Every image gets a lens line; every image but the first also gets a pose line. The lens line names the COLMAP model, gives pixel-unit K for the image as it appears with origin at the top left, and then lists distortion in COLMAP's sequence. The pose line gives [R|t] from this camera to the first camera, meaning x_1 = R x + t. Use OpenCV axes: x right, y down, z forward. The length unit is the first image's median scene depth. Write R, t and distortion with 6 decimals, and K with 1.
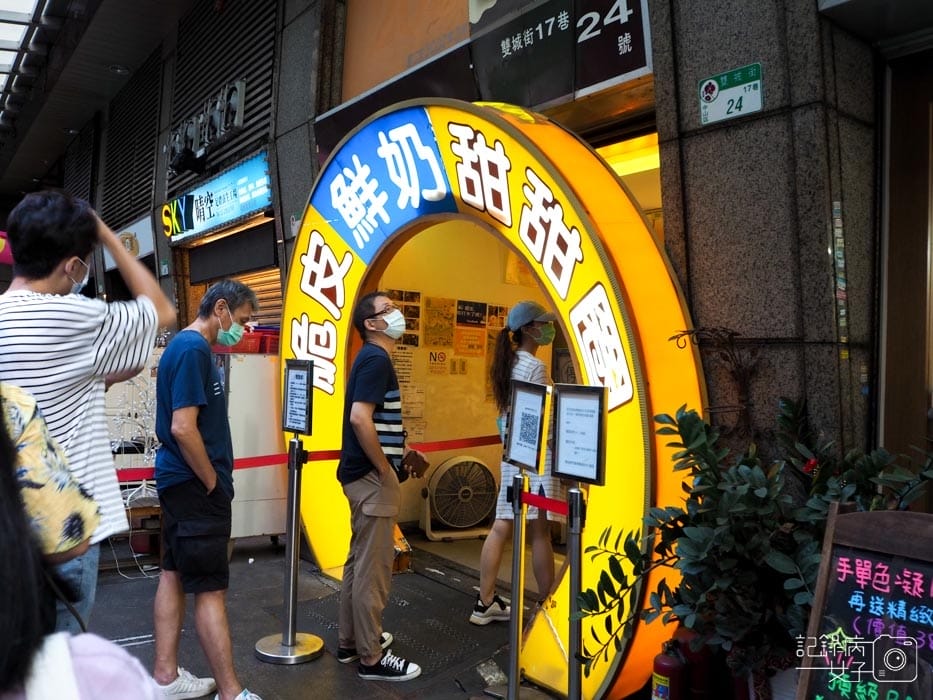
lens RADIAL K [[776.9, 0, 466.5], [0, 776.9, 350.0], [0, 0, 1]] dist [-0.041050, -0.002958]
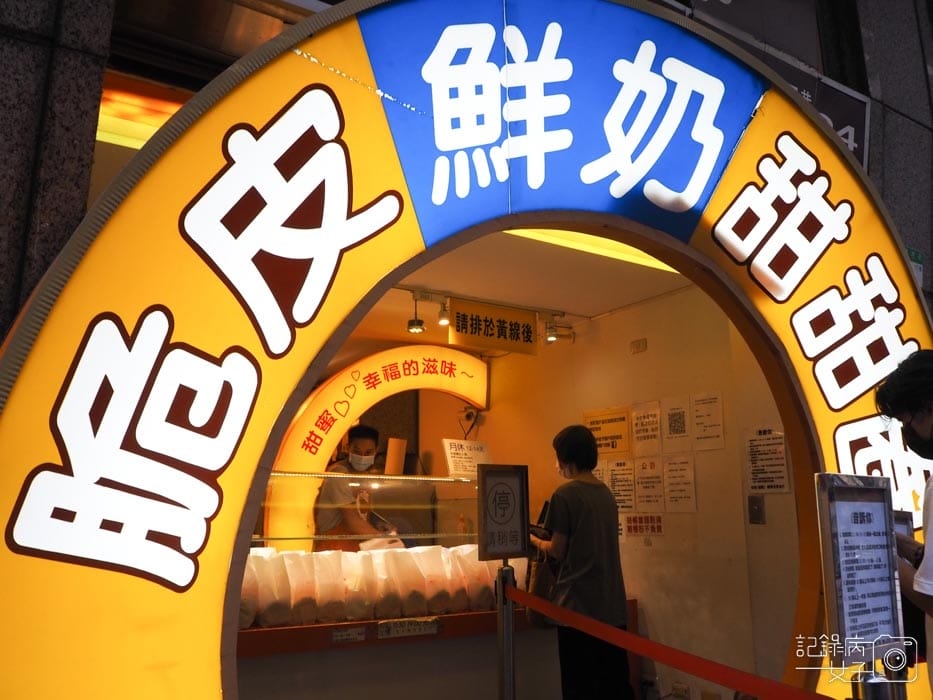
lens RADIAL K [[776.9, 0, 466.5], [0, 776.9, 350.0], [0, 0, 1]] dist [-0.041050, -0.002958]
pose [[0.066222, 0.173021, 0.982689, -0.599822], [-0.017649, 0.984900, -0.172221, 0.018796], [-0.997649, -0.005939, 0.068276, 1.086916]]
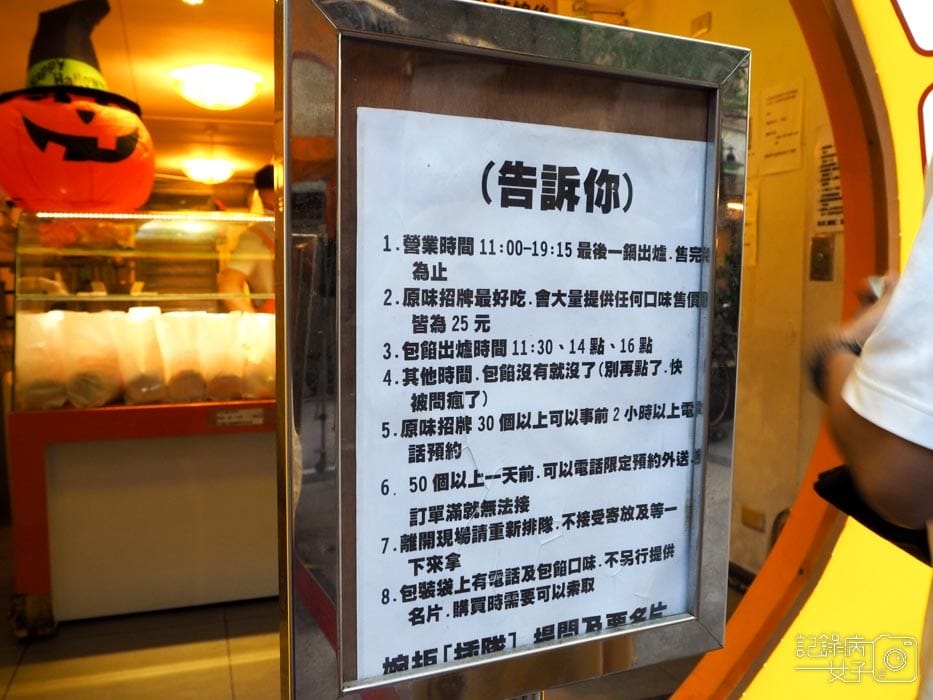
lens RADIAL K [[776.9, 0, 466.5], [0, 776.9, 350.0], [0, 0, 1]] dist [-0.041050, -0.002958]
pose [[0.298948, -0.114502, 0.947375, -0.282541], [-0.011135, 0.992289, 0.123444, 0.041695], [-0.954204, -0.047453, 0.295368, 0.886520]]
